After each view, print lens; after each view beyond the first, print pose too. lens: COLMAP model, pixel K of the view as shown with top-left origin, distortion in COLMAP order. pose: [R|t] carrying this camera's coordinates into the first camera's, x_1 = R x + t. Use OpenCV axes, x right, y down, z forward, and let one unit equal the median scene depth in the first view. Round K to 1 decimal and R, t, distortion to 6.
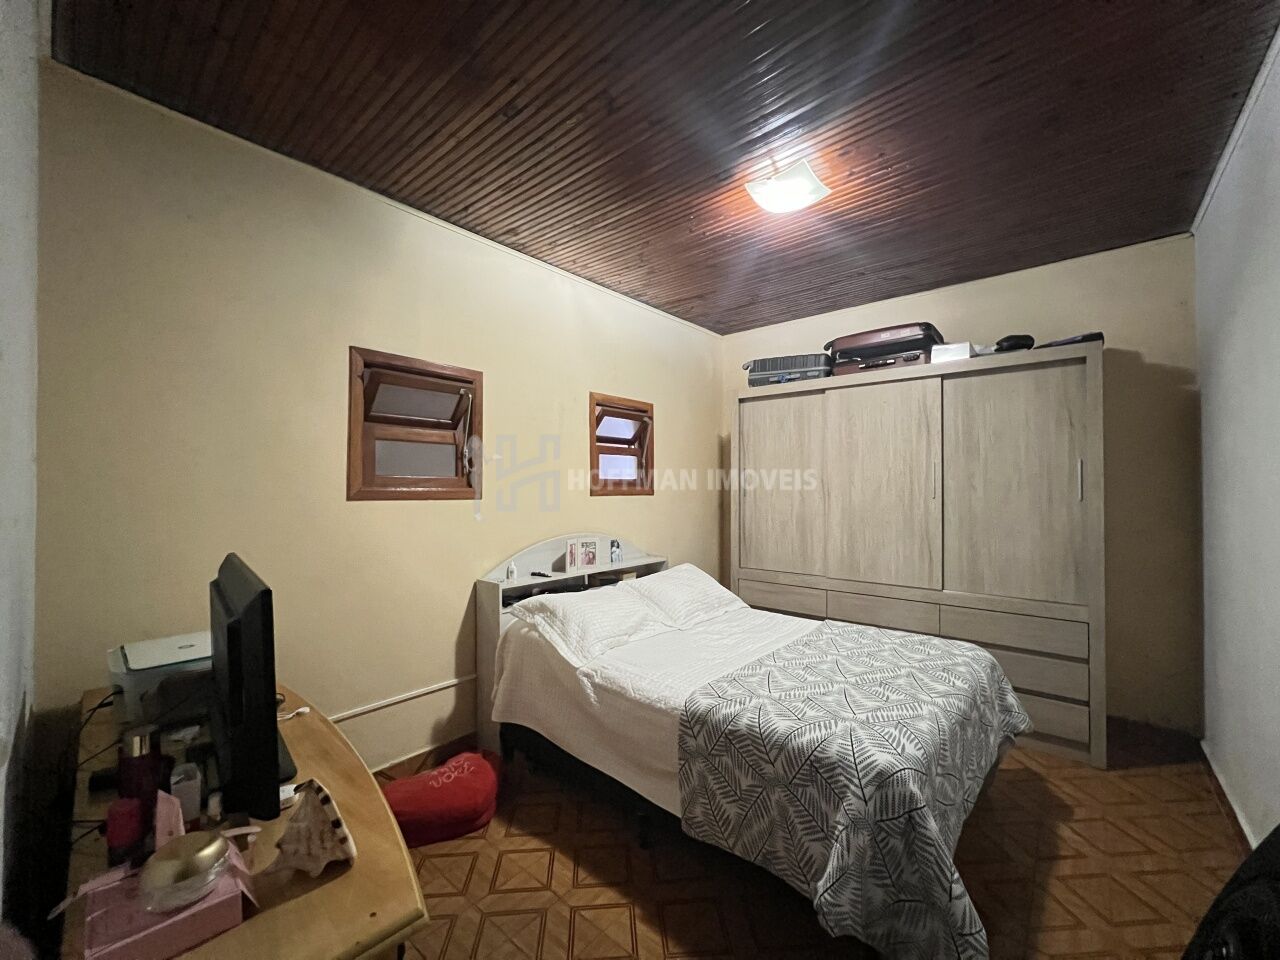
lens RADIAL K [[514.0, 0, 635.4], [0, 514.0, 486.7], [0, 0, 1]] dist [0.000434, -0.000582]
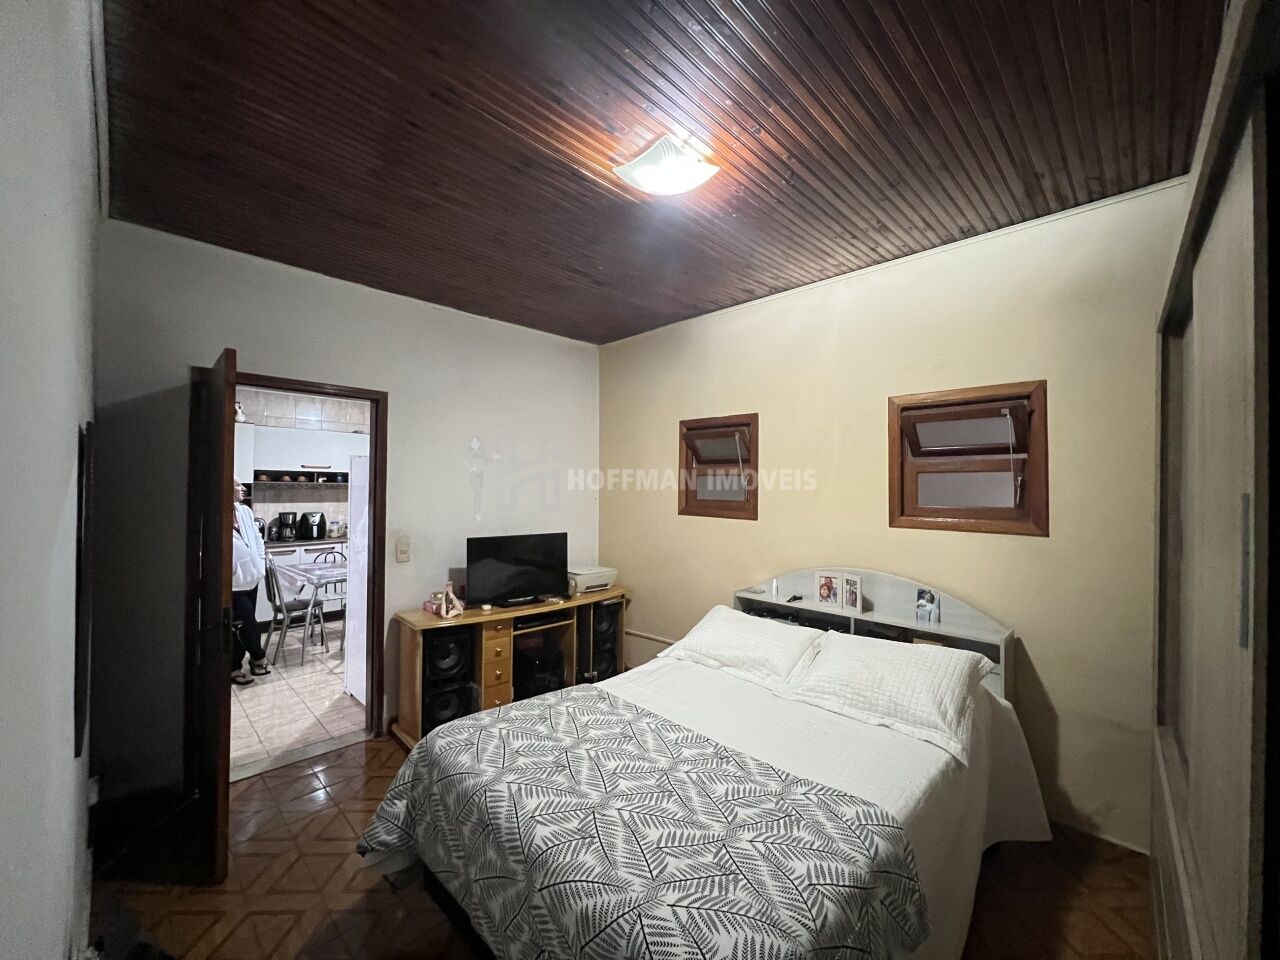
lens RADIAL K [[514.0, 0, 638.1], [0, 514.0, 484.2], [0, 0, 1]] dist [0.000434, -0.000582]
pose [[-0.071605, -0.006876, -0.997409, 0.930306], [-0.006178, 0.999960, -0.006450, -0.051101], [0.997414, 0.005700, -0.071644, 0.838333]]
